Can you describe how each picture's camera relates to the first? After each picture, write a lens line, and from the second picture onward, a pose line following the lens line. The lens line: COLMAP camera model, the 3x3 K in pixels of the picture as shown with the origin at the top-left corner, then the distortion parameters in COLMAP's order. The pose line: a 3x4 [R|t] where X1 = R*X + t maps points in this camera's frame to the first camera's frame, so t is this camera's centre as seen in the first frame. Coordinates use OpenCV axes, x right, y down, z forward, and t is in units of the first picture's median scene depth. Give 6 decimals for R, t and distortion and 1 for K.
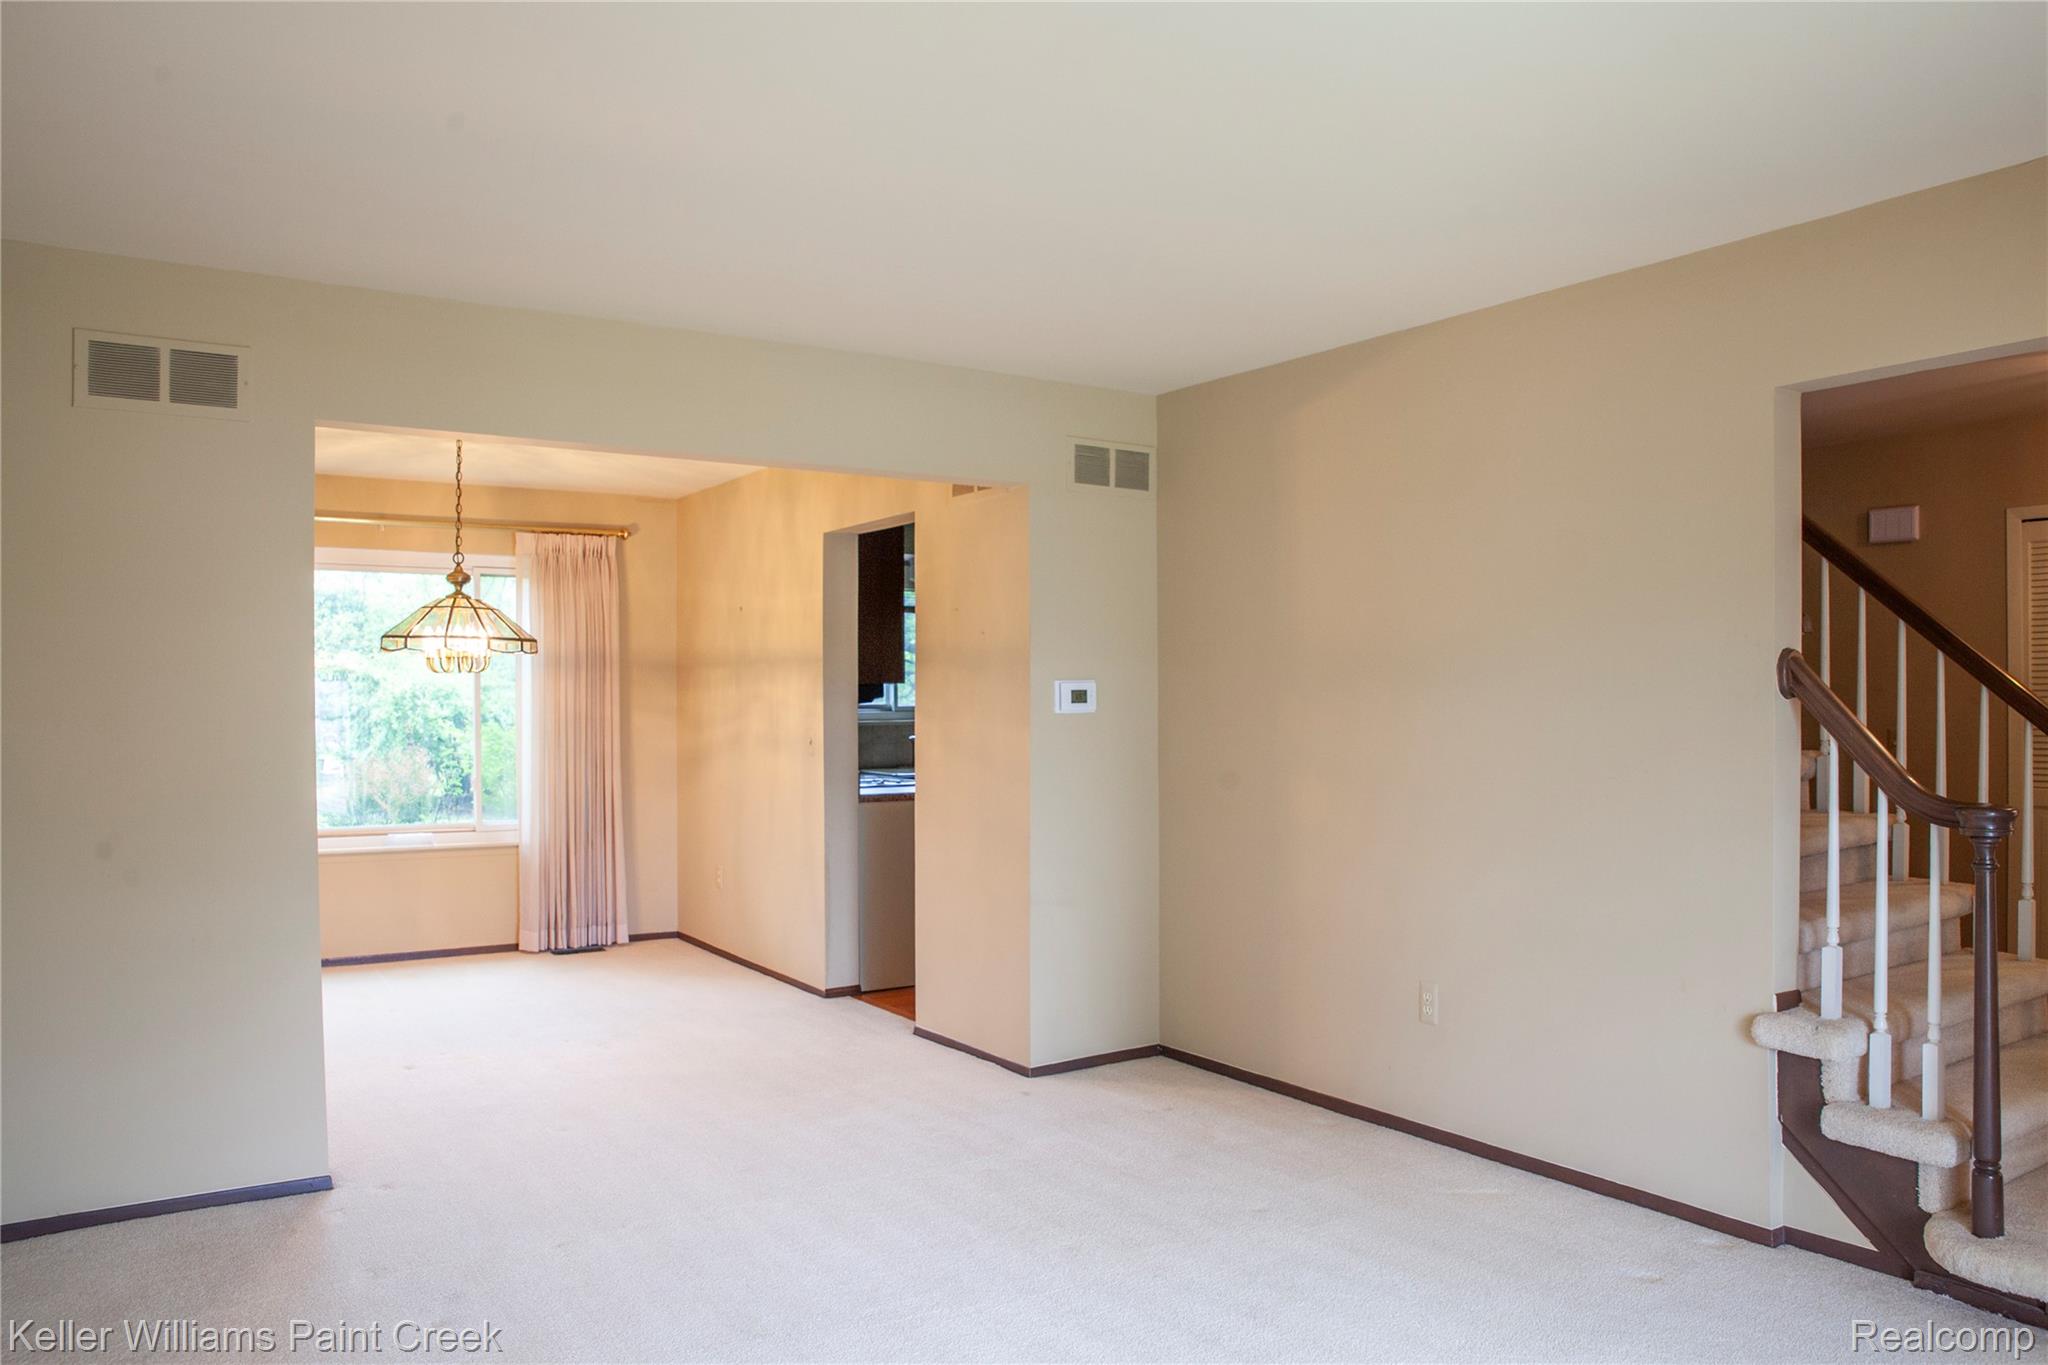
lens RADIAL K [[1414.4, 0, 1024.0], [0, 1414.4, 682.5], [0, 0, 1]] dist [-0.132055, 0.106108]
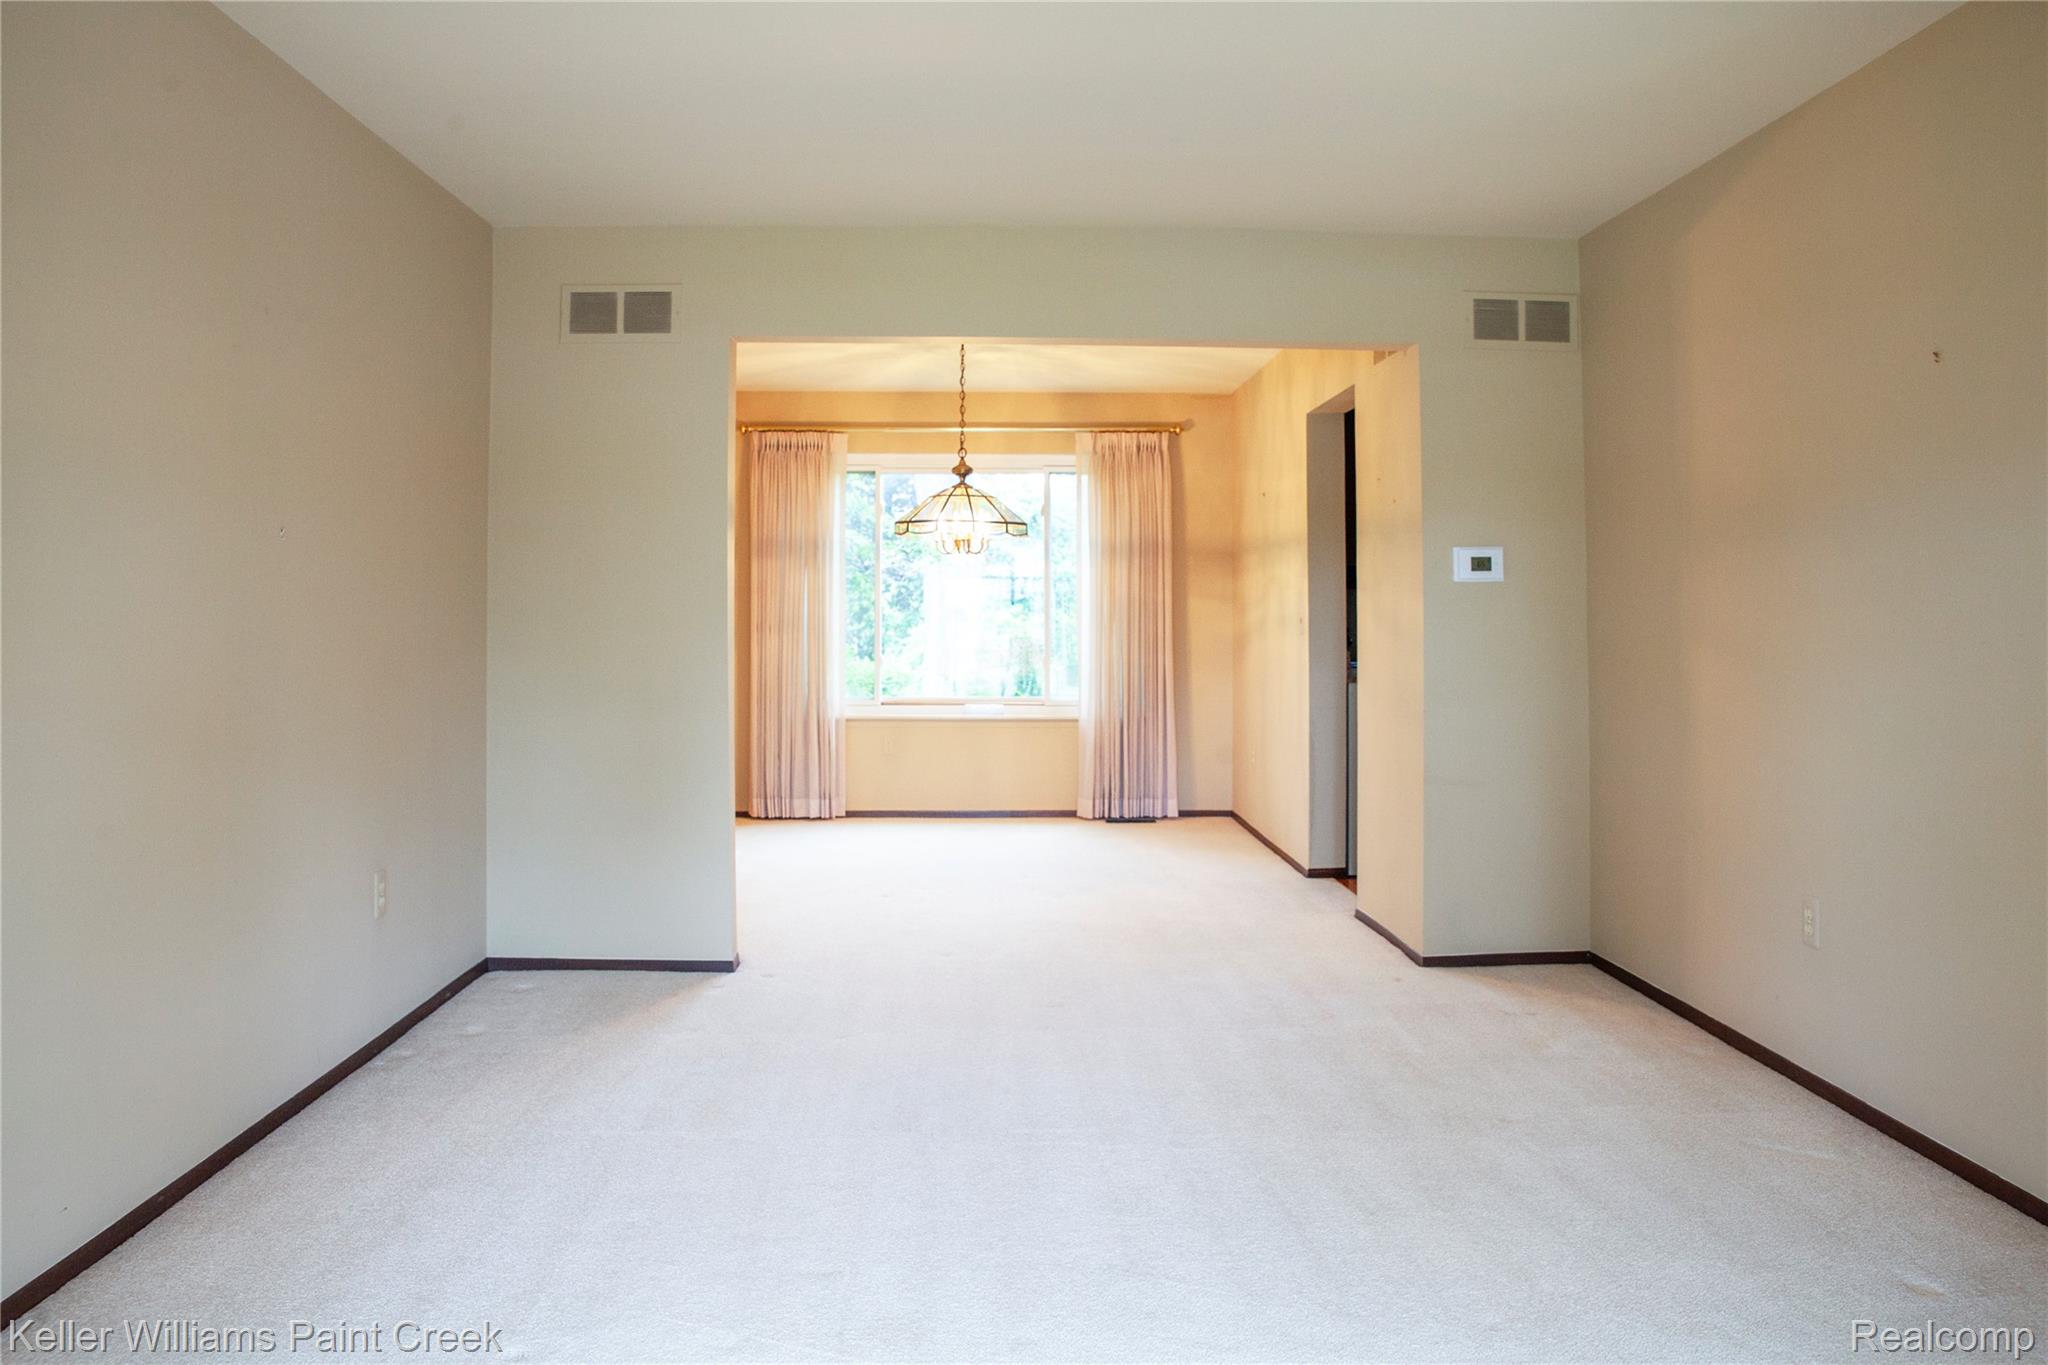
lens RADIAL K [[1411.8, 0, 1026.7], [0, 1411.8, 518.0], [0, 0, 1]] dist [-0.132147, 0.092488]
pose [[0.852652, -0.028988, -0.521675, 0.263752], [0.000320, 0.998488, -0.054961, 0.029963], [0.522480, 0.046695, 0.851372, 0.049804]]
